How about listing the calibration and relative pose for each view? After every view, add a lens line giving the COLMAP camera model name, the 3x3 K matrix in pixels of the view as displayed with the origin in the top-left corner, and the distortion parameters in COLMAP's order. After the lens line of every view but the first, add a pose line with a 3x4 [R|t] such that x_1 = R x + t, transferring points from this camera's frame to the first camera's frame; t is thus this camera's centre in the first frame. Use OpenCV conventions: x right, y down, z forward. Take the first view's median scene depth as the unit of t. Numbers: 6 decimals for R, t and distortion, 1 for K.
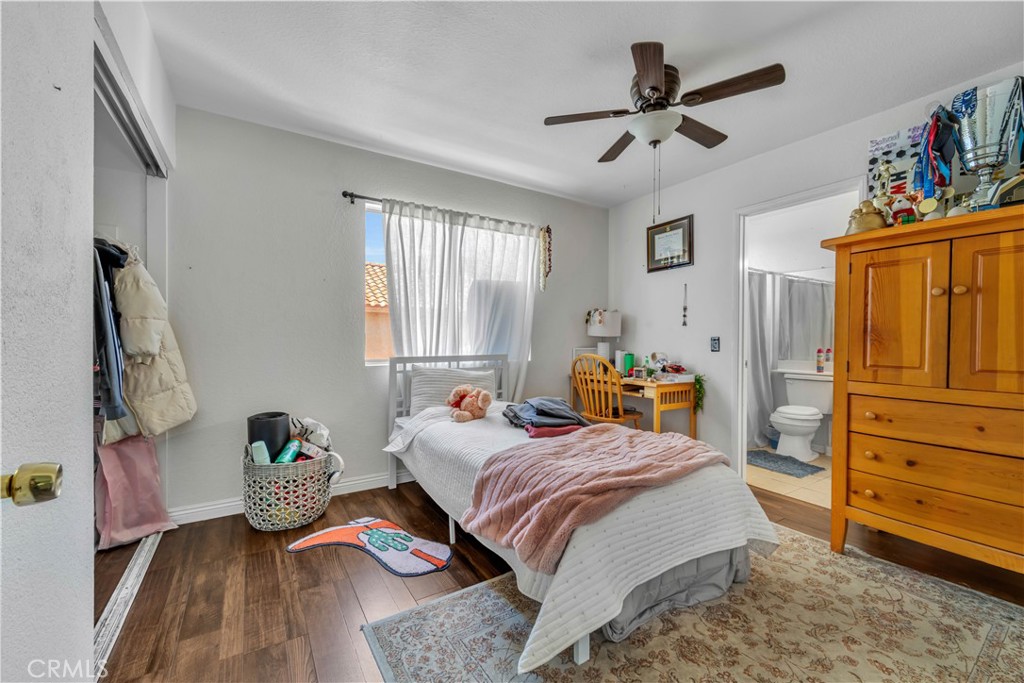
lens RADIAL K [[417.4, 0, 511.8], [0, 417.4, 340.1], [0, 0, 1]] dist [0.000499, -0.000627]
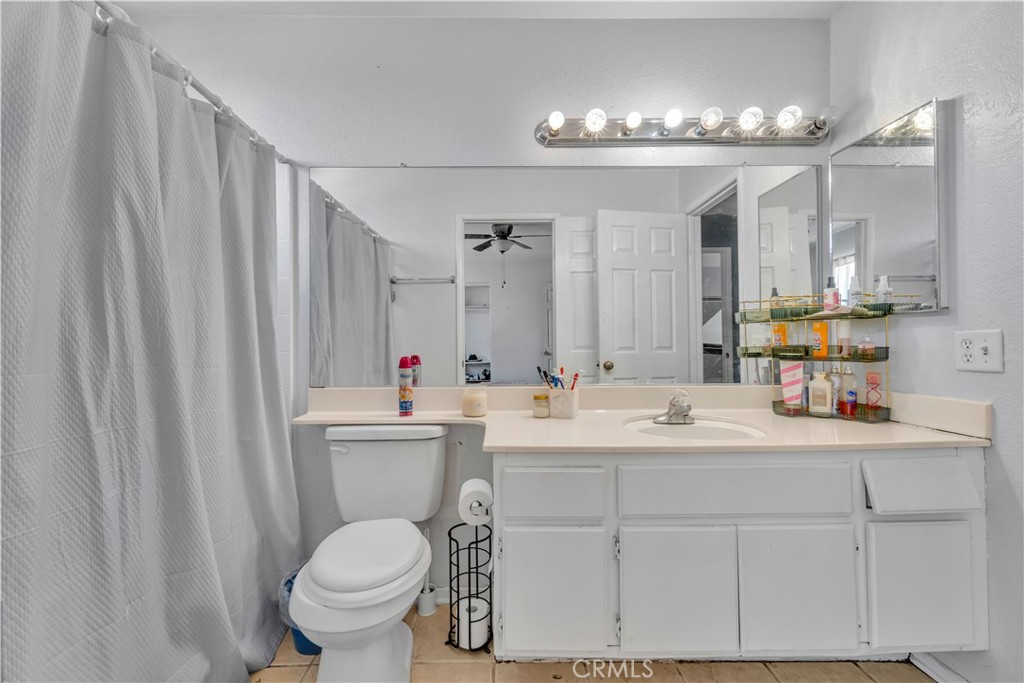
lens RADIAL K [[417.4, 0, 513.4], [0, 417.4, 340.7], [0, 0, 1]] dist [0.000499, -0.000627]
pose [[0.517528, -0.012982, 0.855568, 0.415943], [0.014199, 0.999878, 0.006583, 0.002825], [-0.855548, 0.008742, 0.517649, 0.652742]]
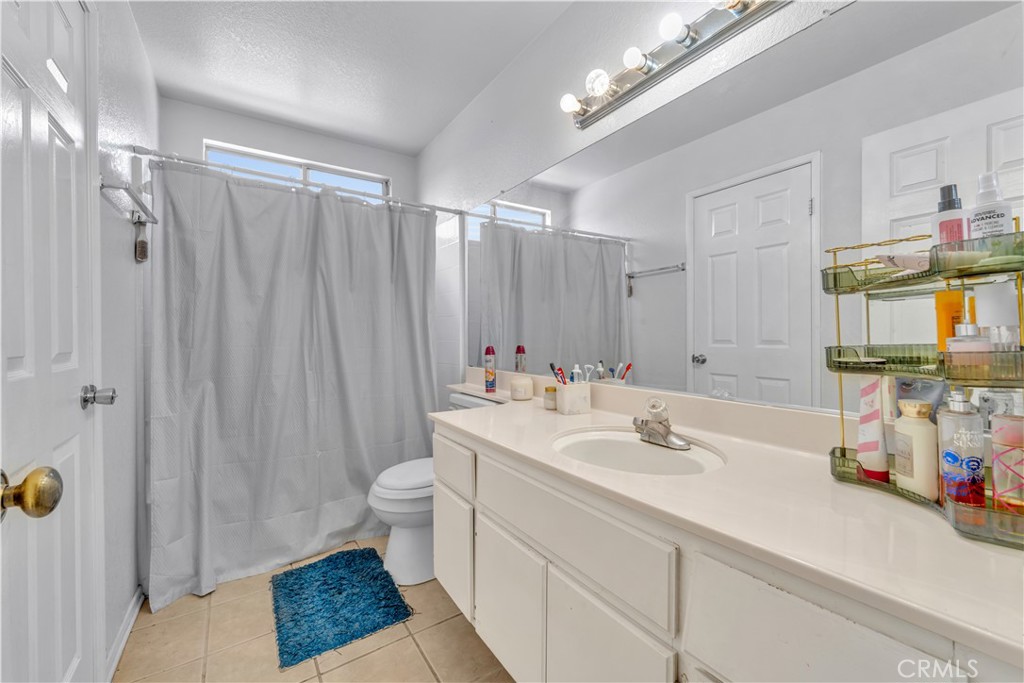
lens RADIAL K [[417.4, 0, 511.5], [0, 417.4, 335.5], [0, 0, 1]] dist [0.000499, -0.000627]
pose [[0.999405, -0.013720, 0.031634, 0.707506], [0.013768, 0.999904, -0.001308, 0.007508], [-0.031613, 0.001743, 0.999499, 0.443656]]
